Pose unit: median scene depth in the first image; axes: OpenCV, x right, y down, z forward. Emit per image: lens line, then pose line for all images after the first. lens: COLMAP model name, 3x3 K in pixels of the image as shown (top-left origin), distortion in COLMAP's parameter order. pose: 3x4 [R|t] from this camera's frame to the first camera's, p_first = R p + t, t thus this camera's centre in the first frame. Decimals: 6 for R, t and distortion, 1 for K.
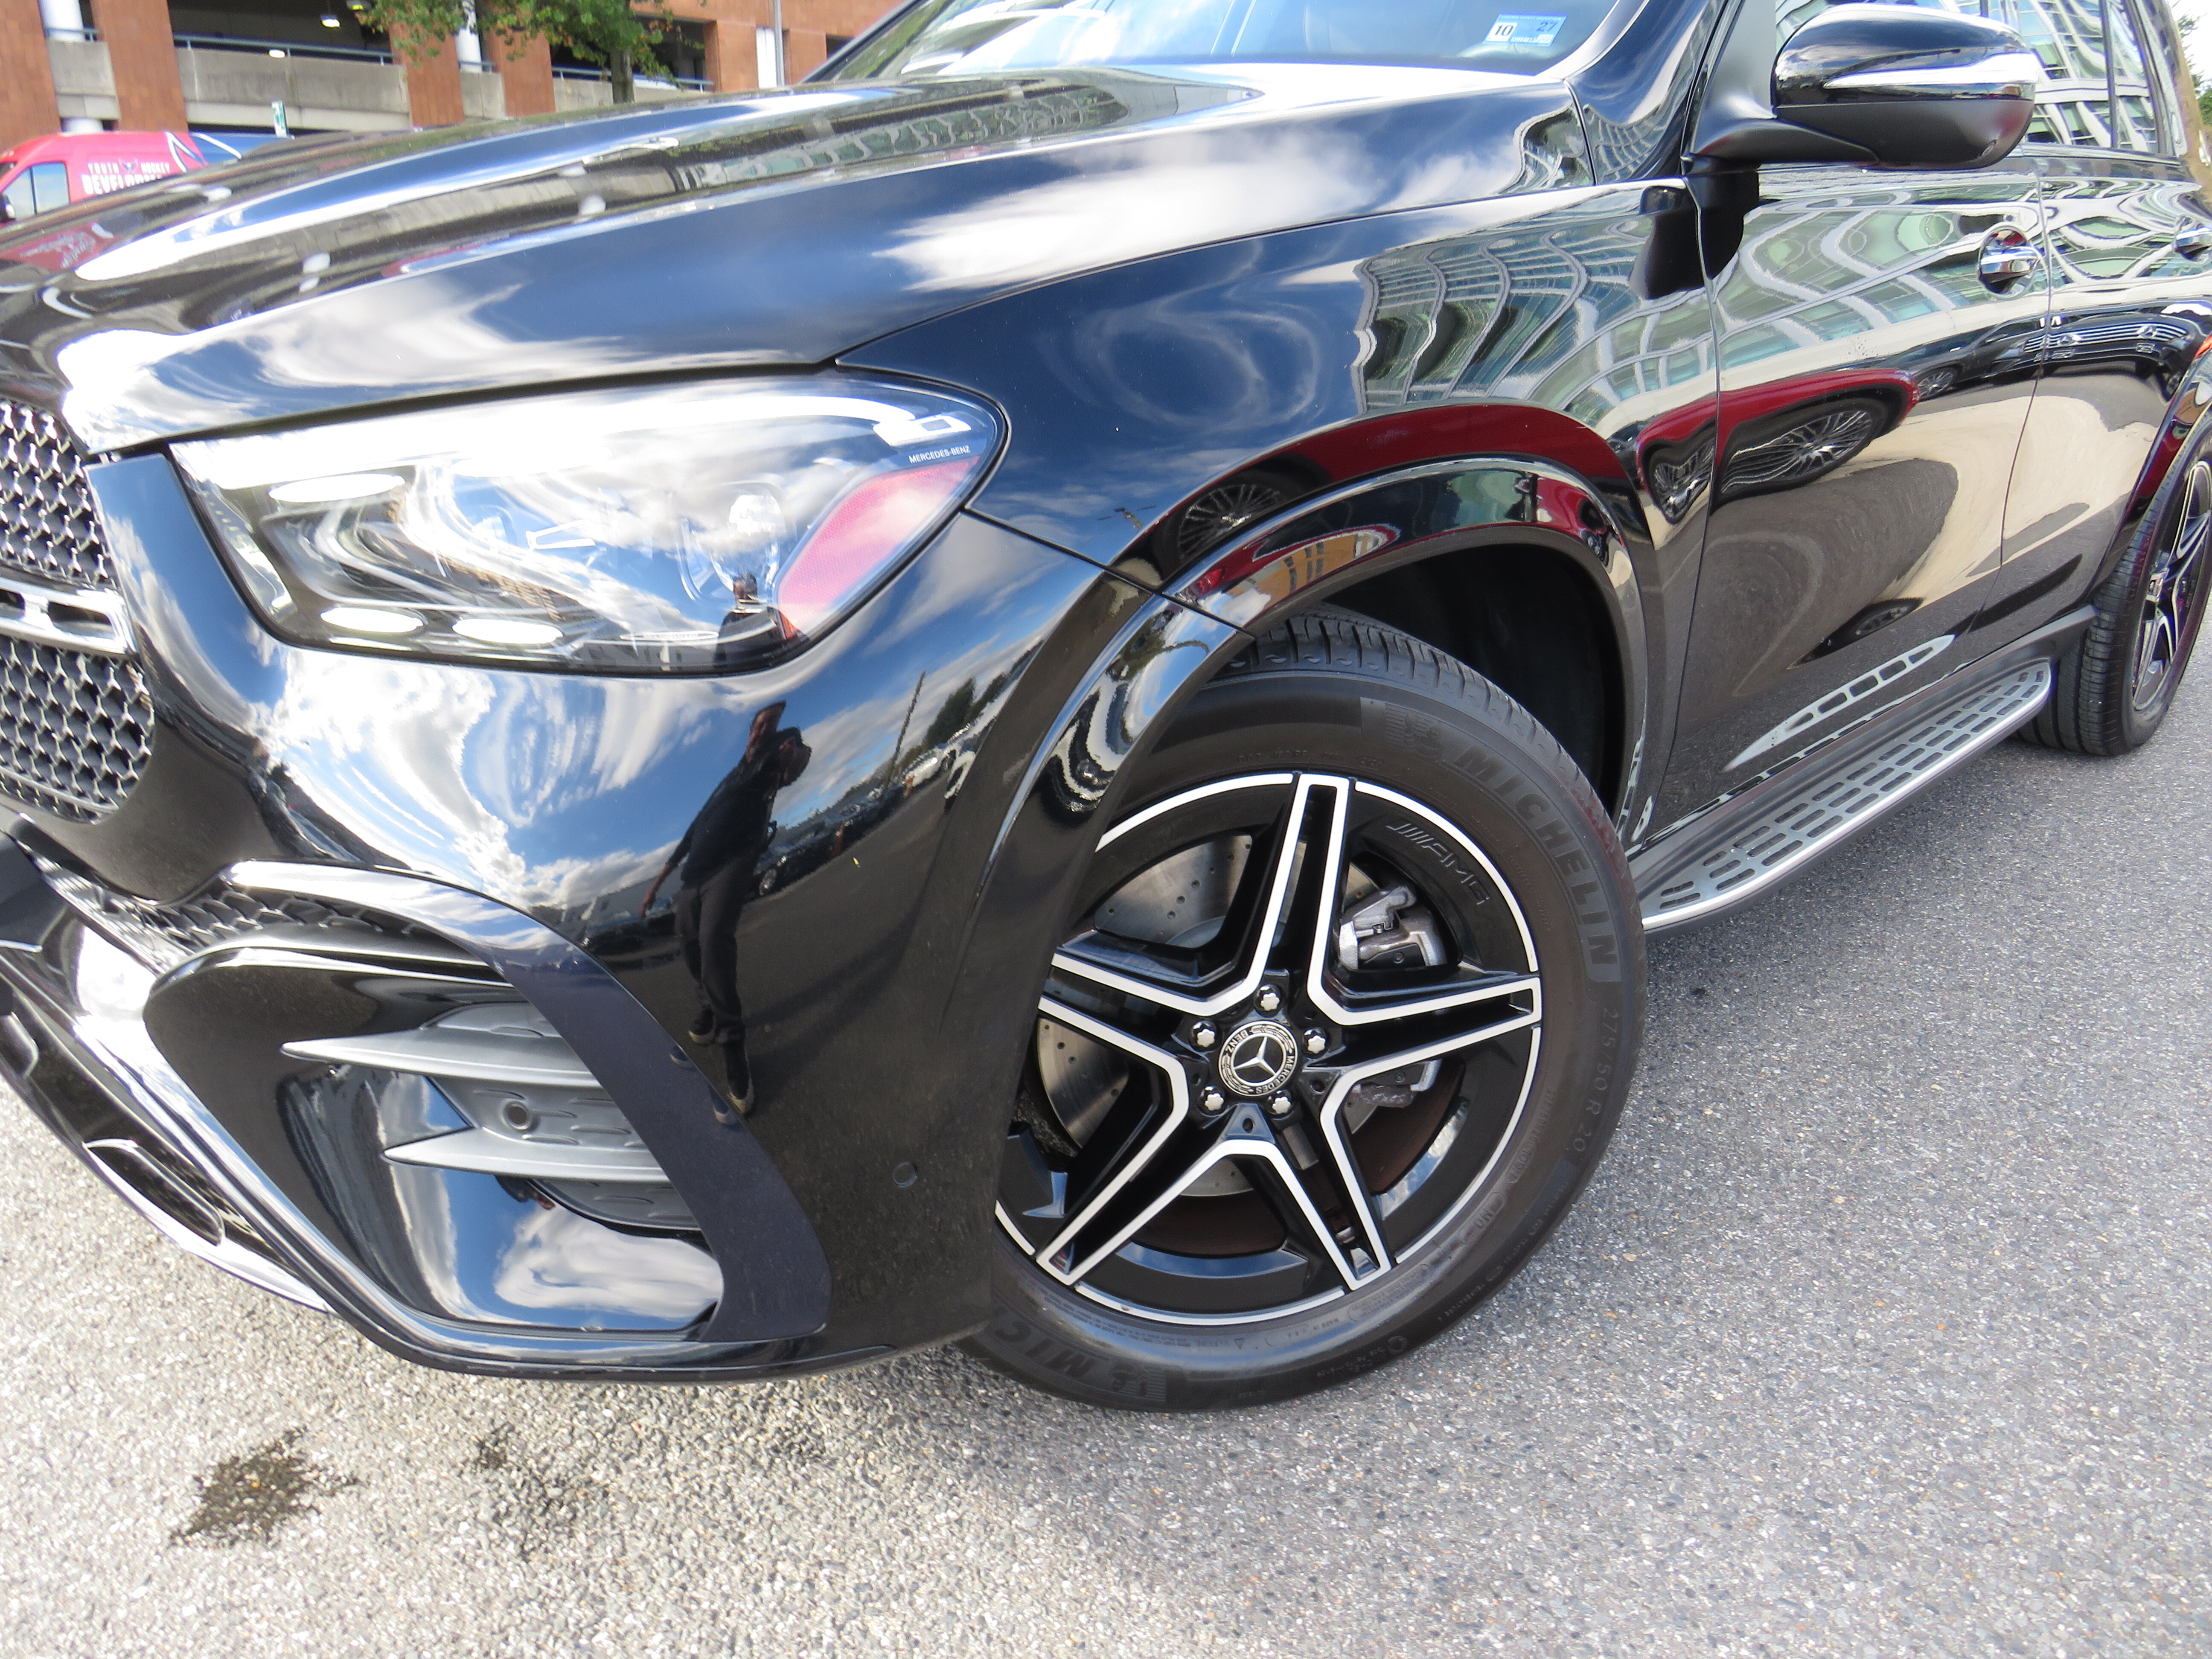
lens RADIAL K [[1599.0, 0, 1106.2], [0, 1599.0, 838.1], [0, 0, 1]] dist [-0.037222, 0.010339]
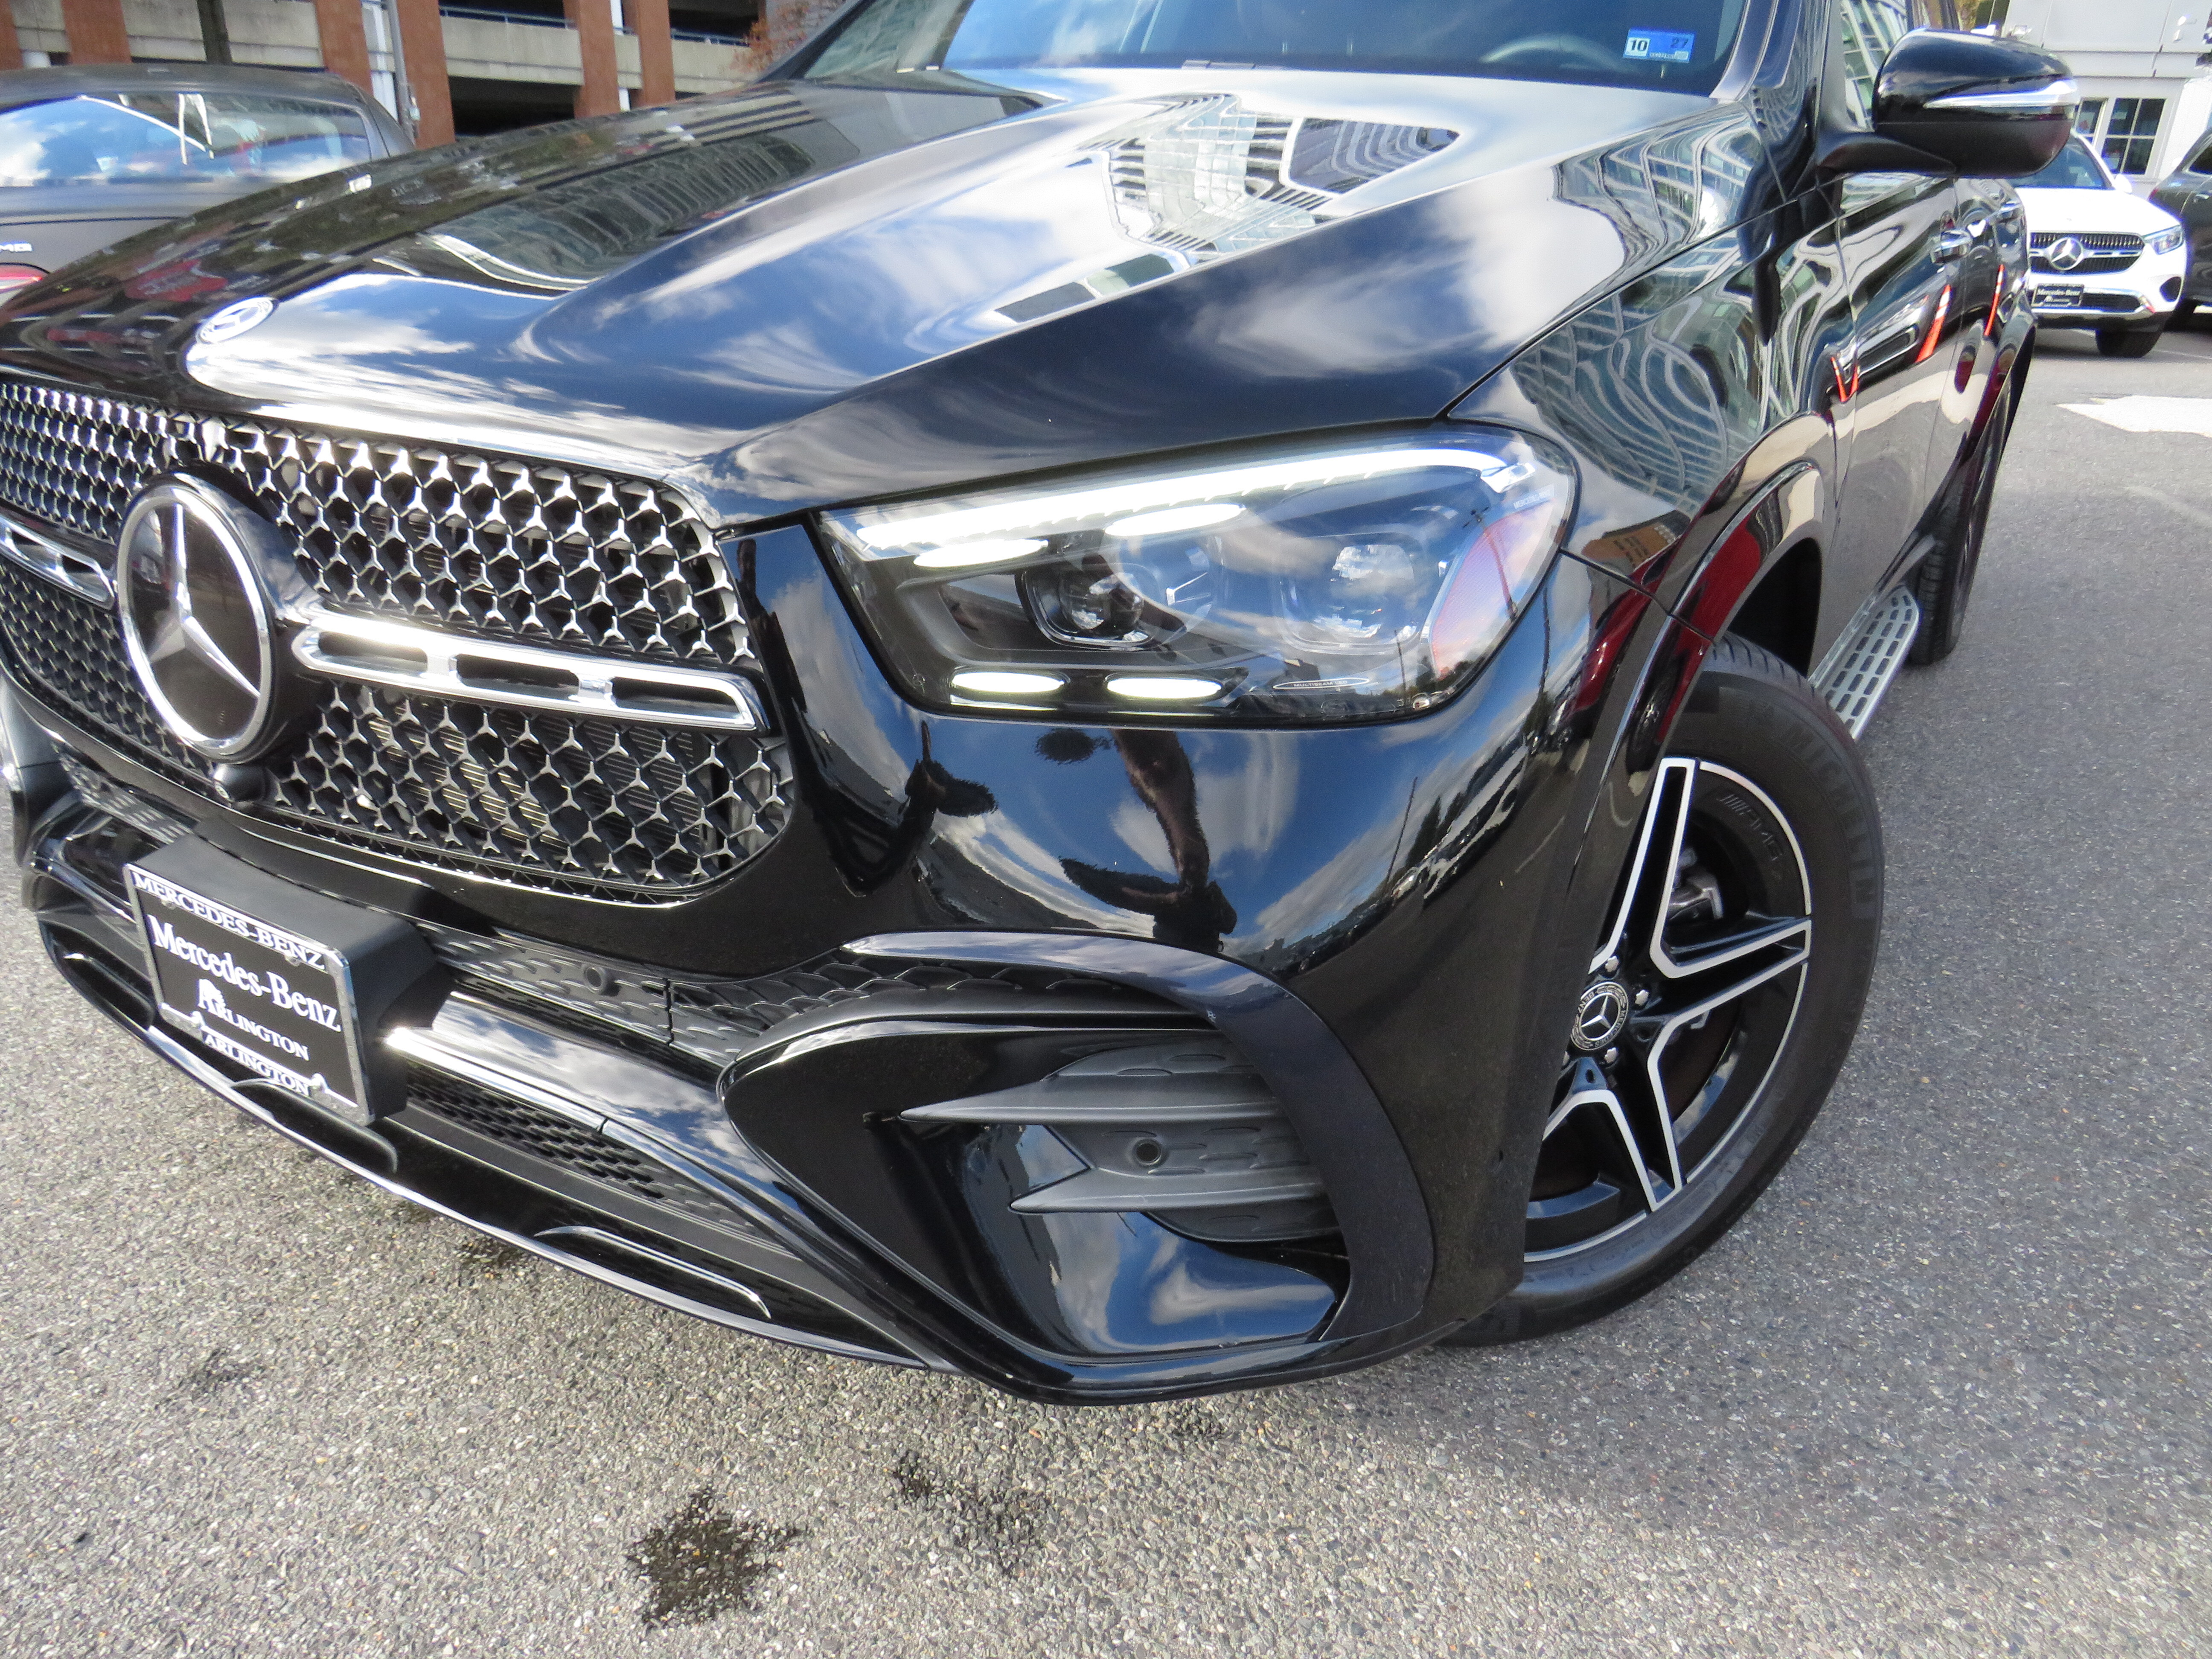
lens RADIAL K [[1599.0, 0, 1115.6], [0, 1599.0, 840.6], [0, 0, 1]] dist [-0.037222, 0.010339]
pose [[0.976133, -0.079674, 0.202031, -0.421955], [0.070778, 0.996193, 0.050894, -0.058864], [-0.205316, -0.035380, 0.978056, -0.001436]]
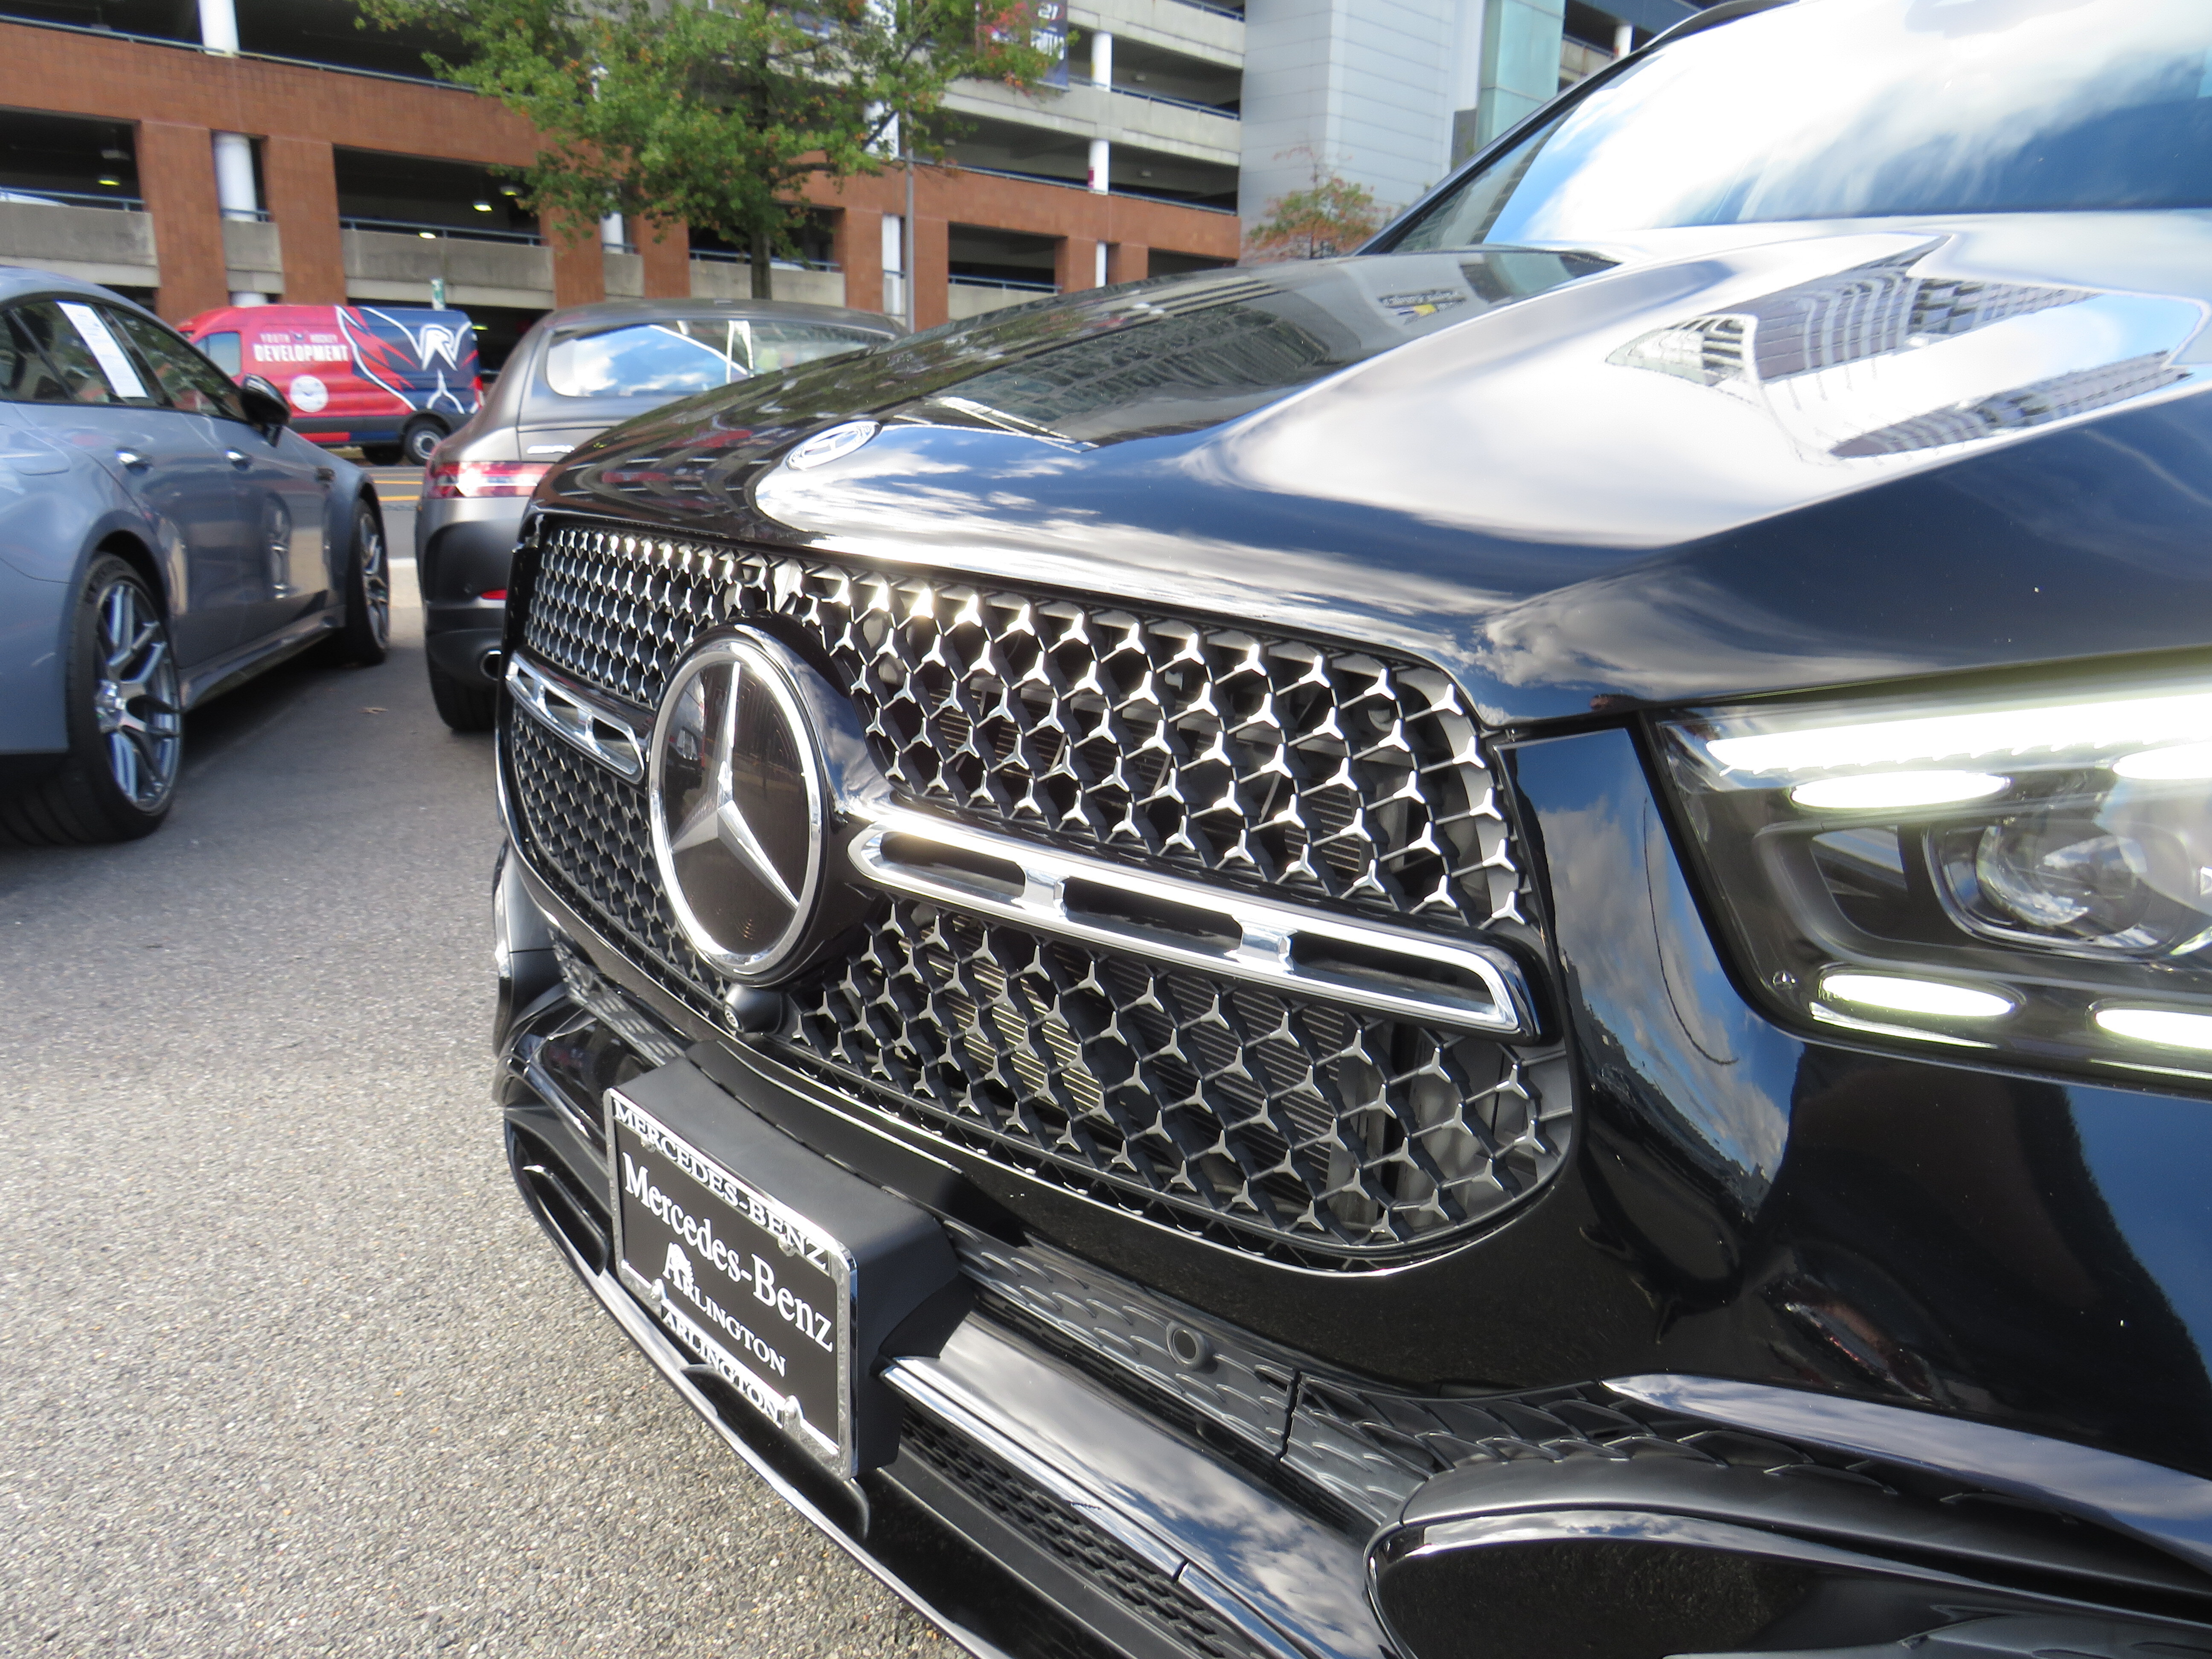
lens RADIAL K [[1599.0, 0, 1085.6], [0, 1599.0, 837.1], [0, 0, 1]] dist [-0.037222, 0.010339]
pose [[0.998107, 0.024810, -0.056272, -0.526544], [-0.030394, 0.994457, -0.100653, -0.088202], [0.053463, 0.102172, 0.993329, 0.245034]]
